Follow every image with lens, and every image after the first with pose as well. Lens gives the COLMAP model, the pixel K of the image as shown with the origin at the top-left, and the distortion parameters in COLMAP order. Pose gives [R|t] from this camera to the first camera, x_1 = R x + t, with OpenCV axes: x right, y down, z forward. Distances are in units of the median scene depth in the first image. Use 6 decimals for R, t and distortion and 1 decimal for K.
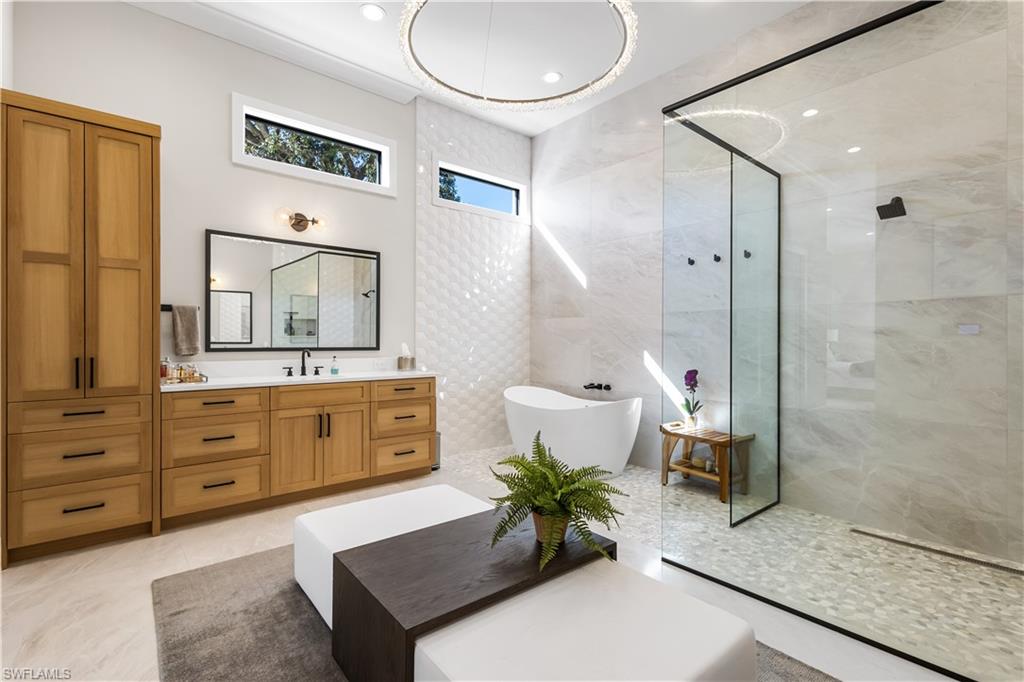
lens RADIAL K [[477.6, 0, 513.1], [0, 477.6, 342.6], [0, 0, 1]] dist [0.003248, 0.000638]
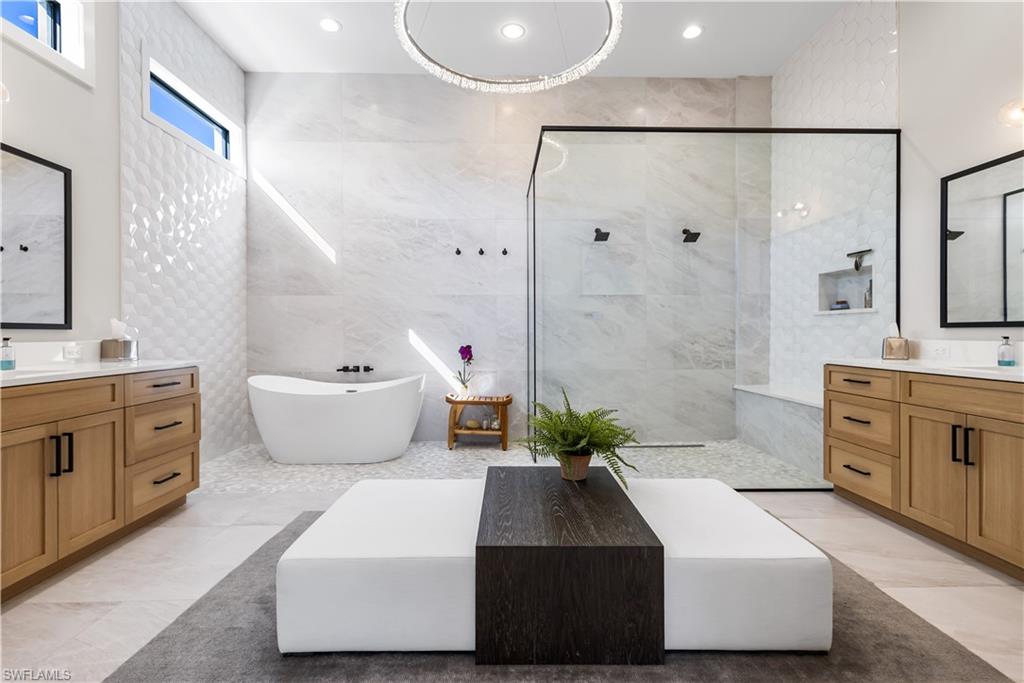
lens RADIAL K [[477.6, 0, 512.7], [0, 477.6, 336.2], [0, 0, 1]] dist [0.003248, 0.000638]
pose [[0.622594, -0.009053, 0.782493, -0.393356], [0.007633, 0.999956, 0.005496, 0.024815], [-0.782508, 0.002551, 0.622635, 0.165109]]
